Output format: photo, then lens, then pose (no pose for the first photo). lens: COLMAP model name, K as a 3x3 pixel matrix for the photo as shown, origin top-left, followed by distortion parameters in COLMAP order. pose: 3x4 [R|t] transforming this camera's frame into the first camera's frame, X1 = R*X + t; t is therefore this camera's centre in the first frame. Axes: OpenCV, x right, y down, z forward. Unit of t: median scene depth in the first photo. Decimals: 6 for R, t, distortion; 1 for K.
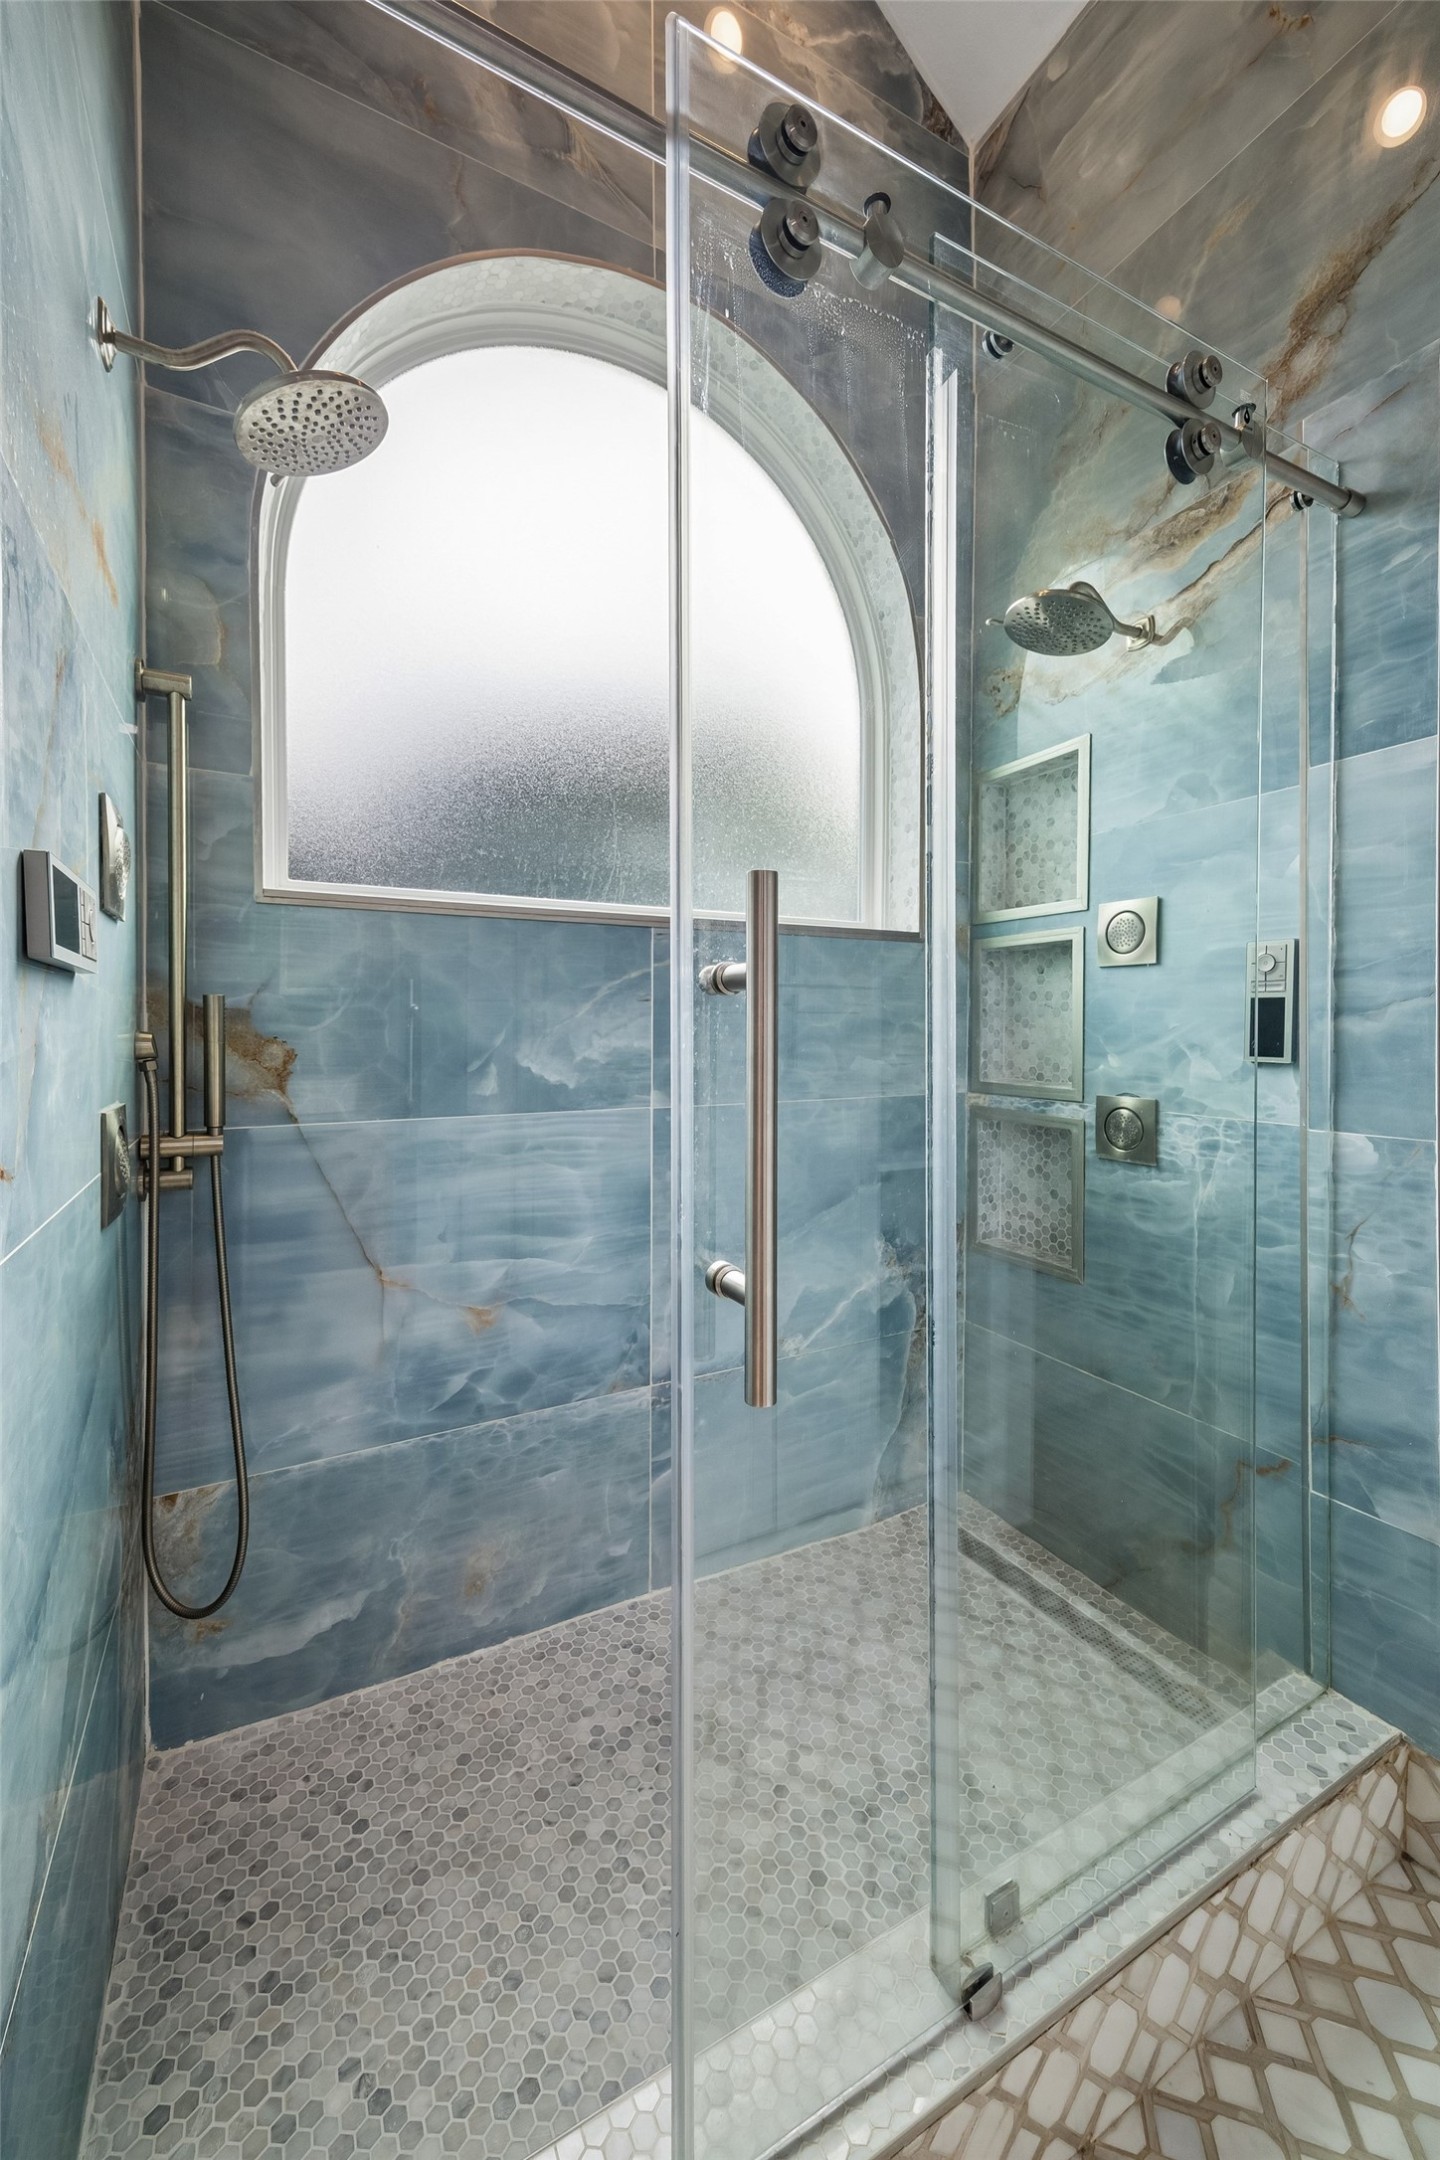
lens RADIAL K [[839.3, 0, 689.0], [0, 839.3, 1038.7], [0, 0, 1]] dist [-0.000850, 0.002148]
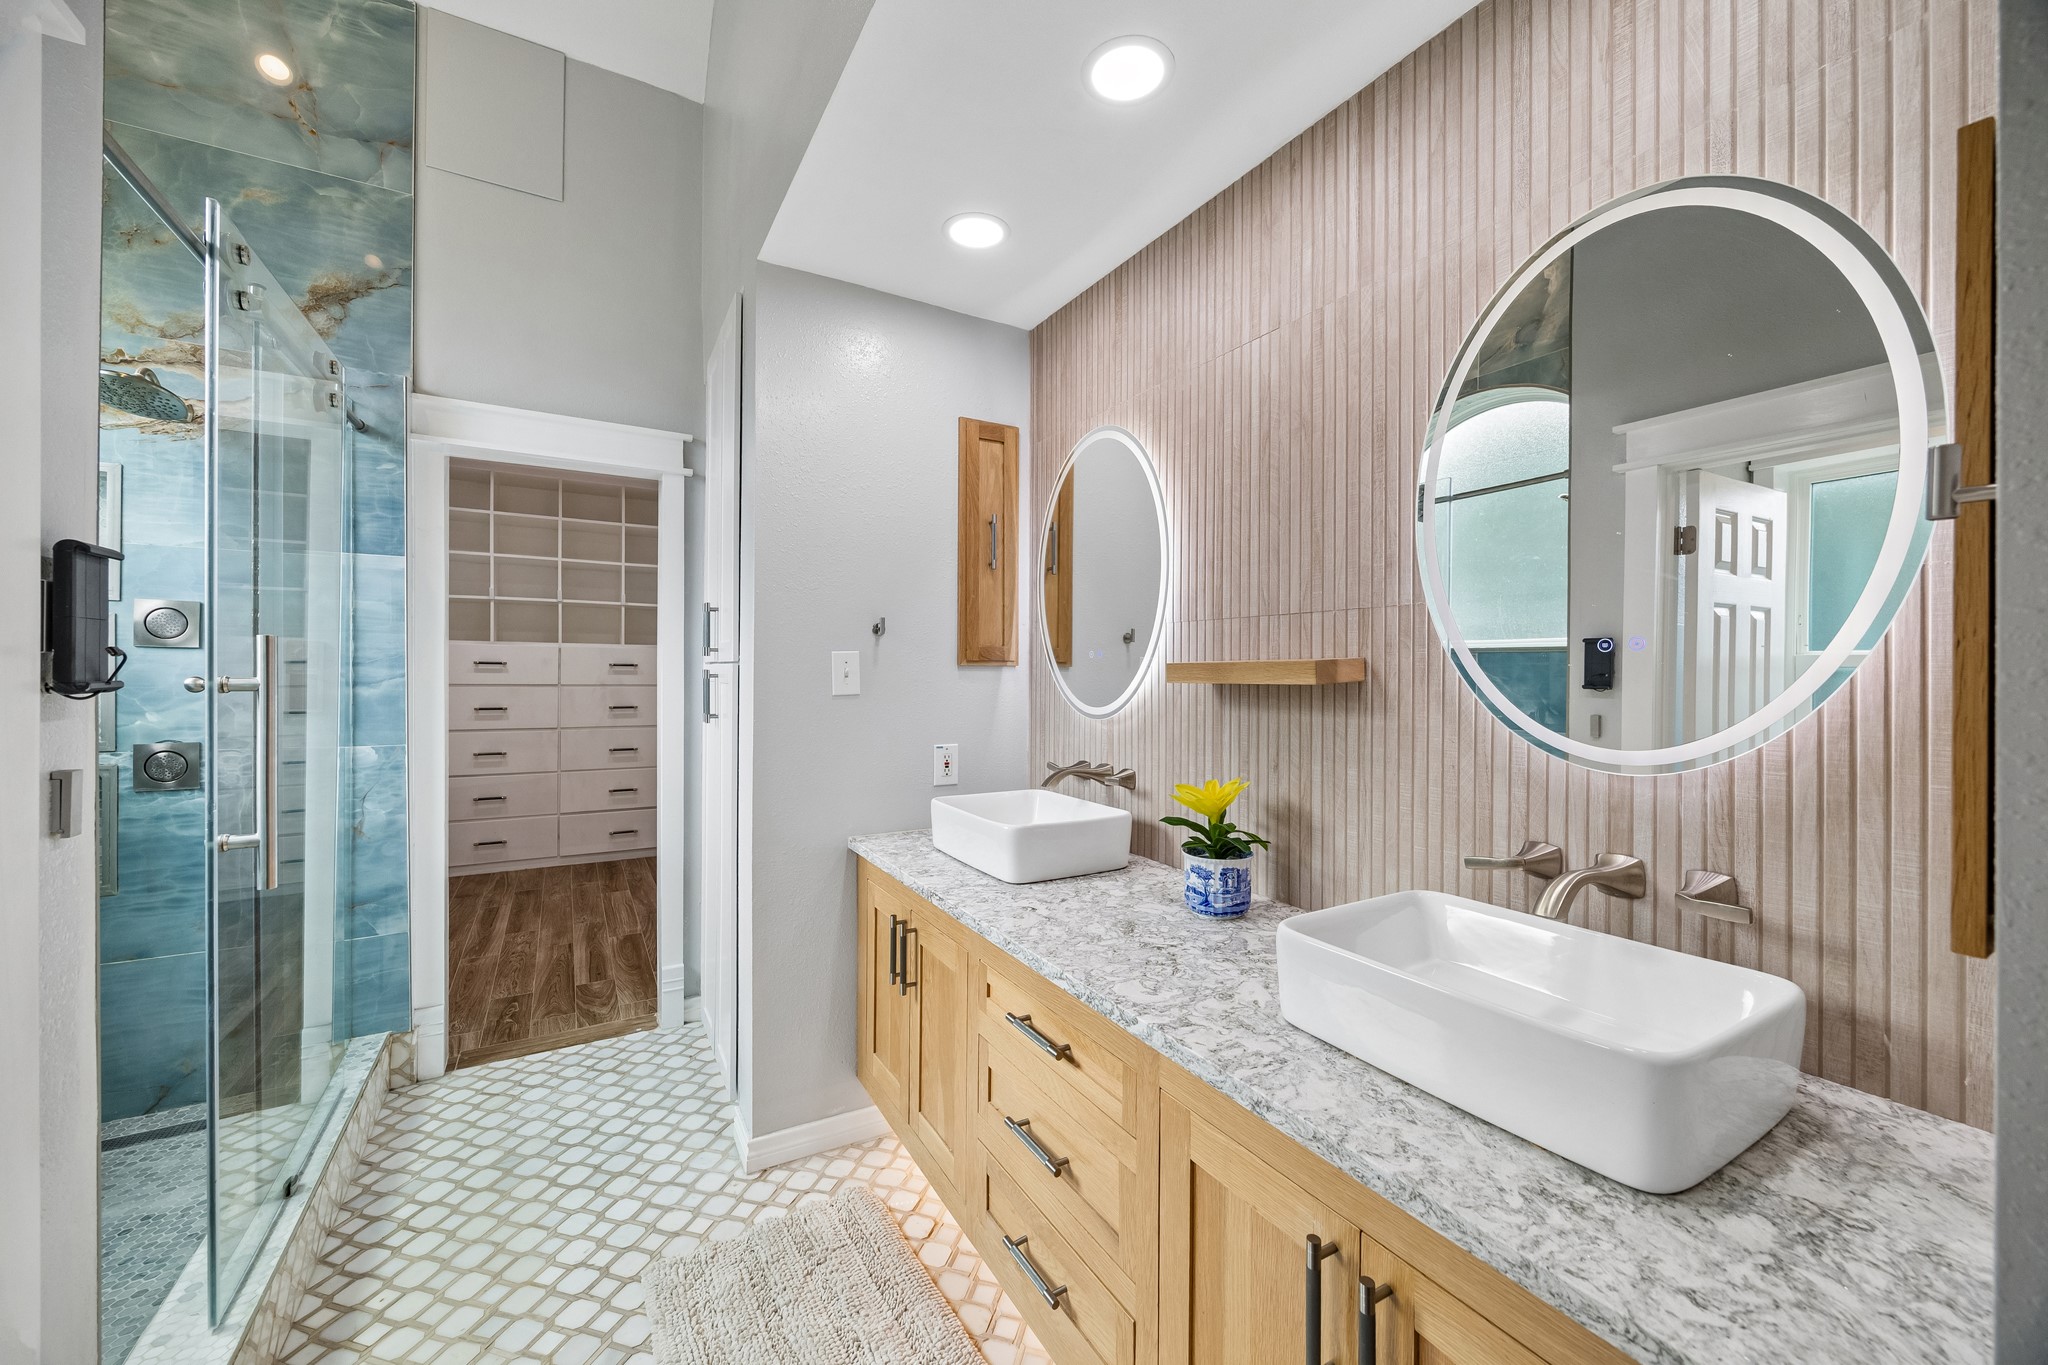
lens RADIAL K [[795.8, 0, 1037.7], [0, 795.8, 679.8], [0, 0, 1]] dist [-0.000850, 0.002148]
pose [[-0.062940, 0.007083, 0.997992, -1.168558], [0.012814, 0.999898, -0.006288, -0.010316], [-0.997935, 0.012393, -0.063025, -0.457474]]
